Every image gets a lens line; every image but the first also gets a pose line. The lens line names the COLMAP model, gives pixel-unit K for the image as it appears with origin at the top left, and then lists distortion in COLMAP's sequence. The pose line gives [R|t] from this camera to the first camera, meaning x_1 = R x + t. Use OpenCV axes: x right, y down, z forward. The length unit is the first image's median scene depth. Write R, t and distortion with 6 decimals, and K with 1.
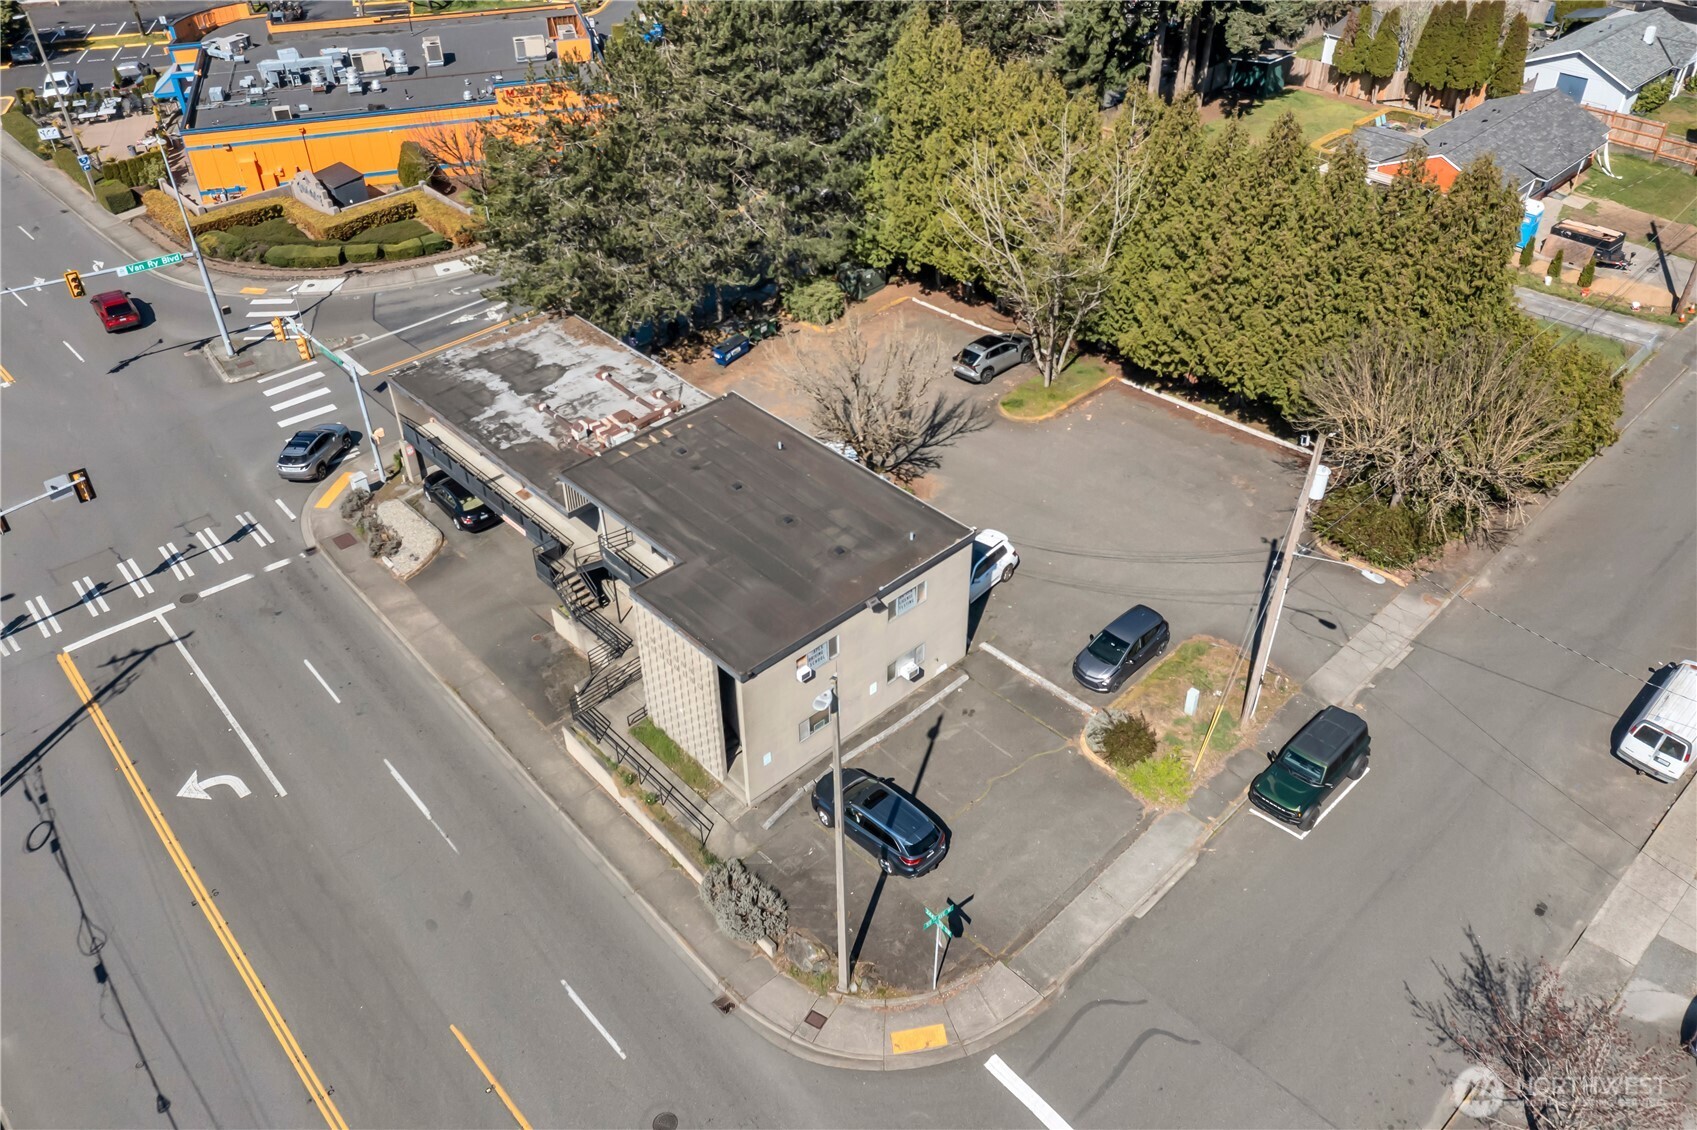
lens RADIAL K [[1336.0, 0, 848.5], [0, 1336.0, 565.0], [0, 0, 1]] dist [0.009815, 0.002683]
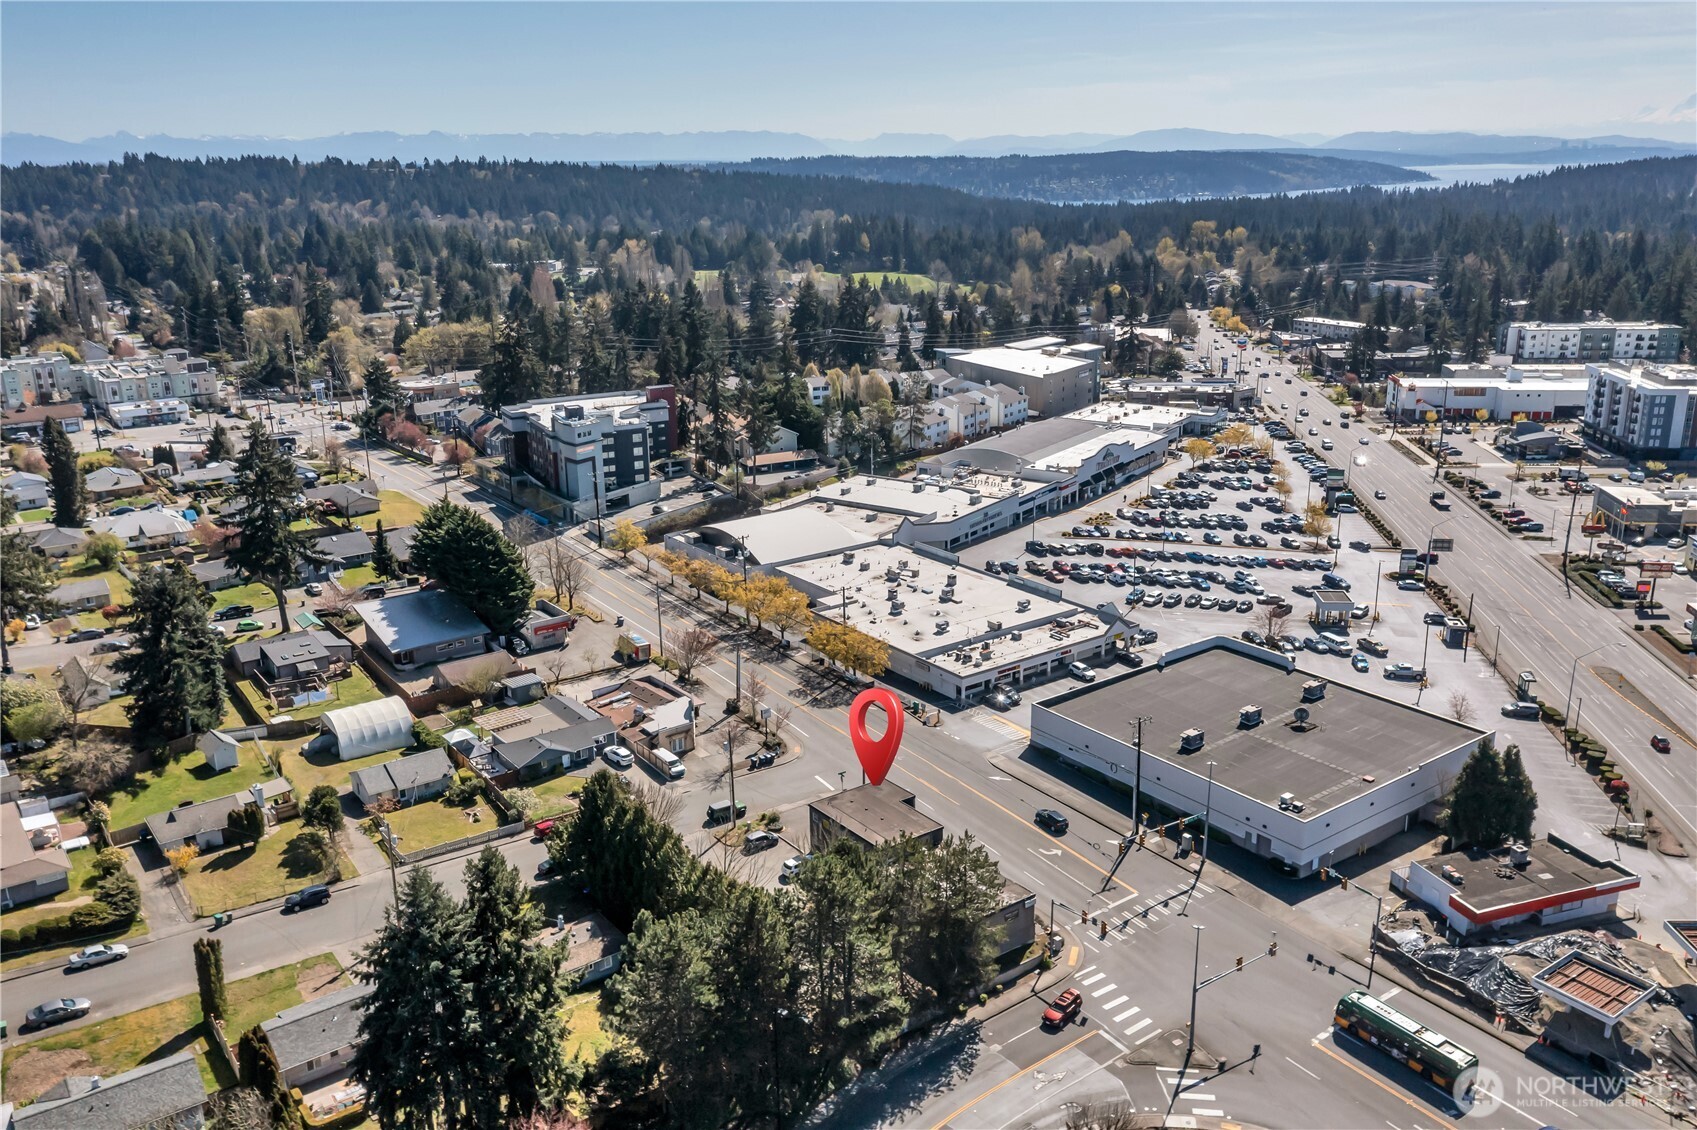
lens RADIAL K [[1357.2, 0, 855.5], [0, 1357.2, 562.0], [0, 0, 1]] dist [0.002319, 0.007442]
pose [[-0.992885, -0.010695, 0.118599, -0.310255], [0.090493, 0.579615, 0.809851, -2.336019], [-0.077403, 0.814821, -0.574523, 1.876065]]
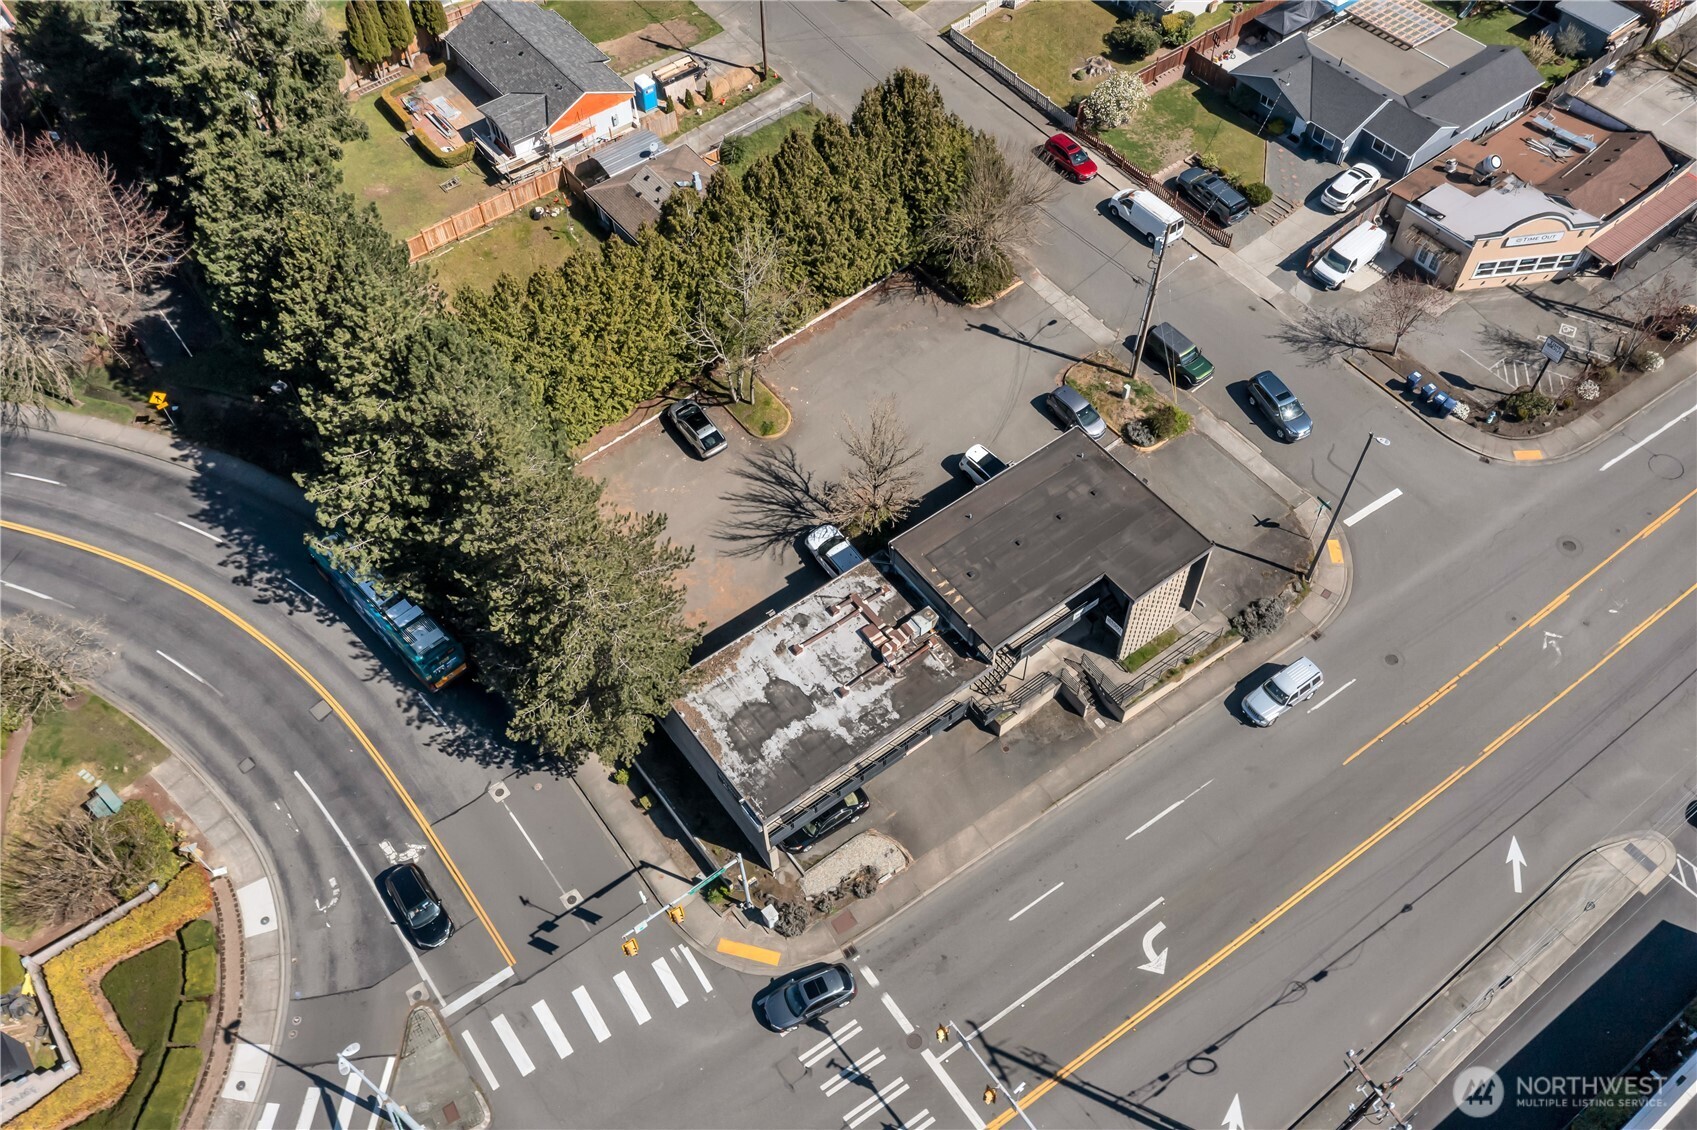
lens RADIAL K [[1357.2, 0, 855.5], [0, 1357.2, 562.0], [0, 0, 1]] dist [0.002319, 0.007442]
pose [[0.109293, -0.797539, 0.593285, -0.812322], [0.624833, 0.519318, 0.583003, -0.831657], [-0.773071, 0.306986, 0.555086, 0.277507]]
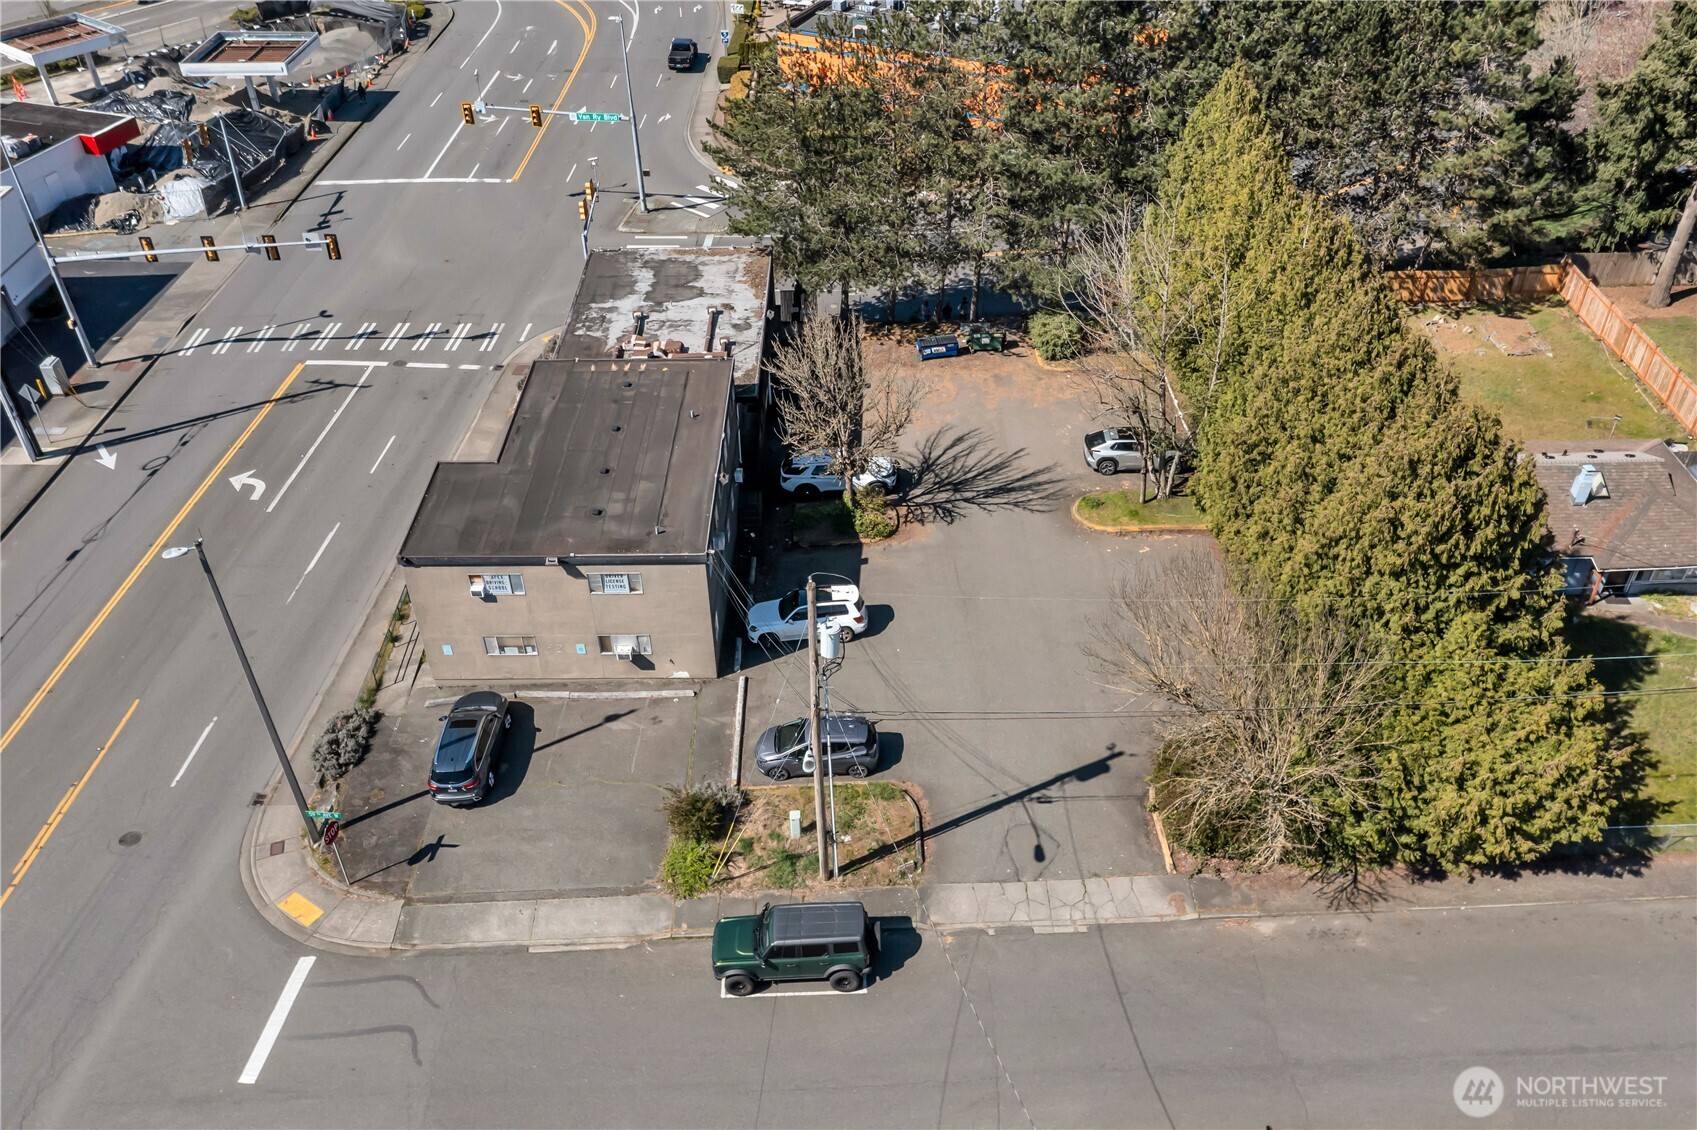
lens RADIAL K [[1357.2, 0, 855.5], [0, 1357.2, 562.0], [0, 0, 1]] dist [0.002319, 0.007442]
pose [[0.727681, 0.426612, -0.537106, 0.559009], [-0.418161, 0.896622, 0.145637, -0.165381], [0.543711, 0.118620, 0.830848, 0.185751]]
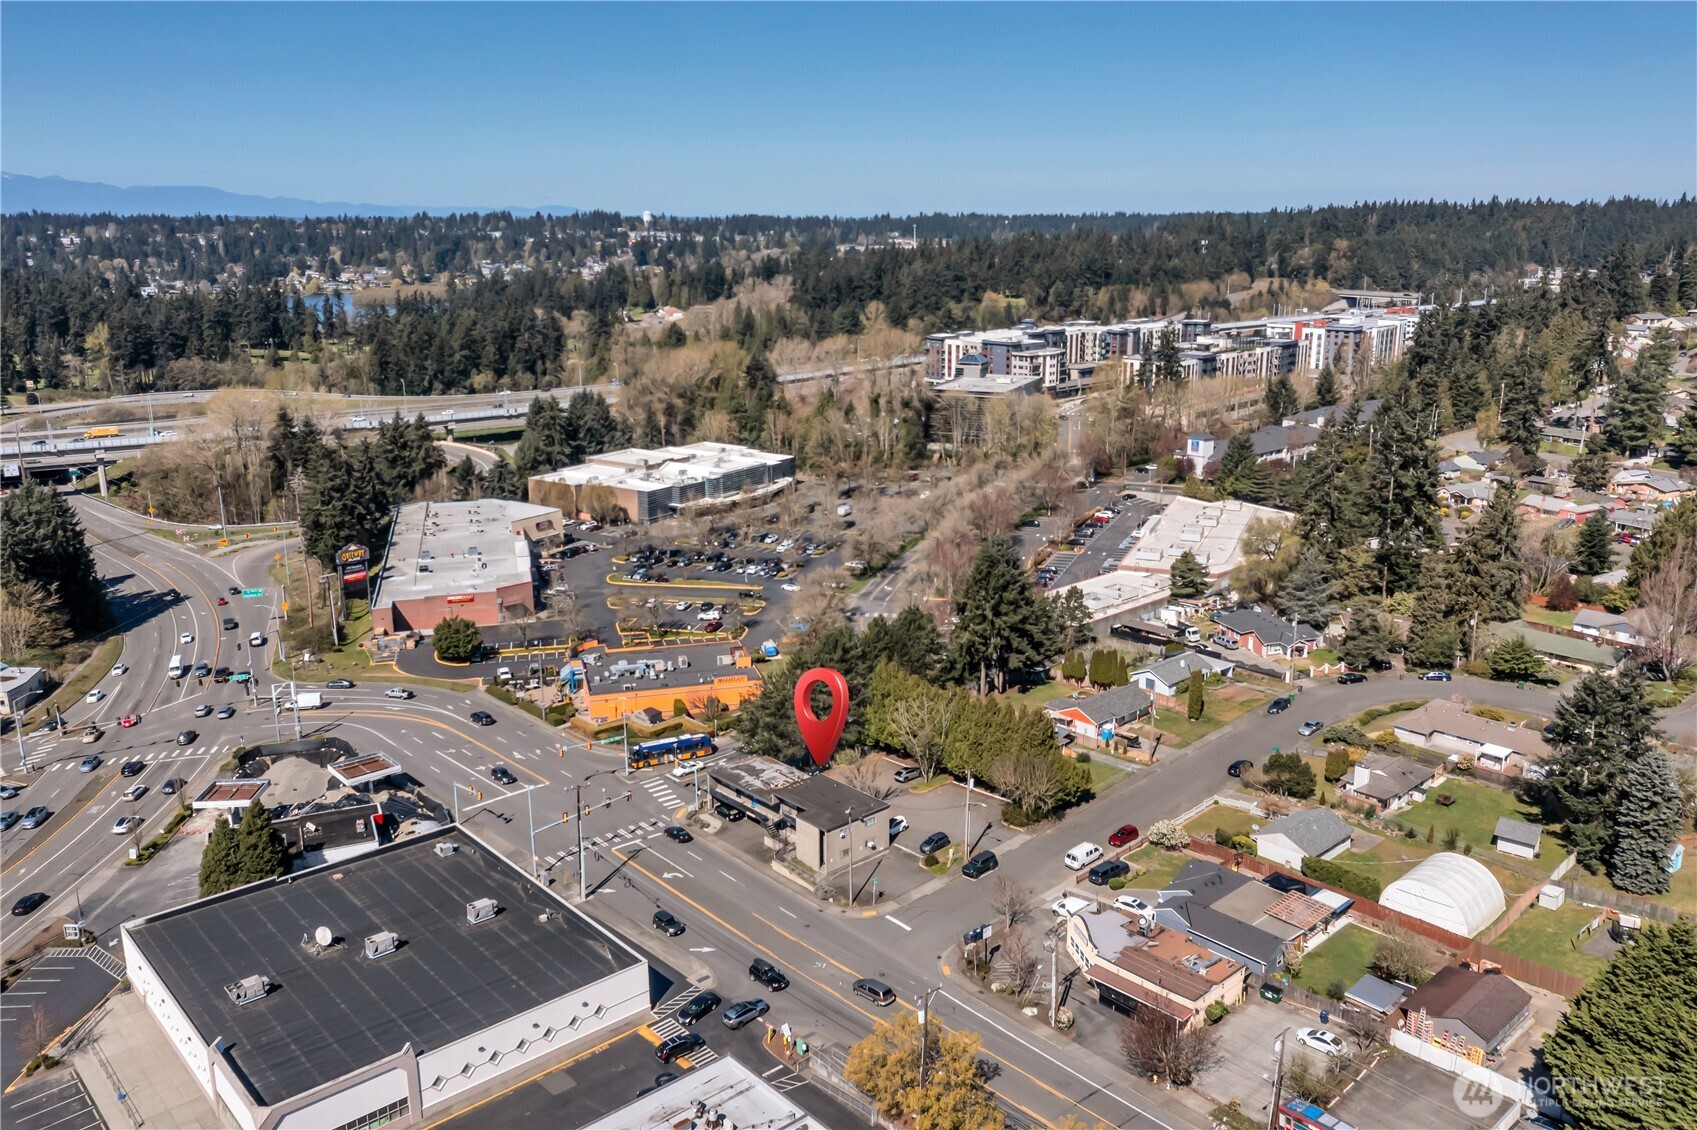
lens RADIAL K [[1336.0, 0, 848.5], [0, 1336.0, 565.0], [0, 0, 1]] dist [0.009815, 0.002683]
pose [[0.999722, 0.008369, -0.022032, 0.045053], [-0.016437, 0.917552, -0.397275, 0.642537], [0.016891, 0.397527, 0.917435, -2.018387]]
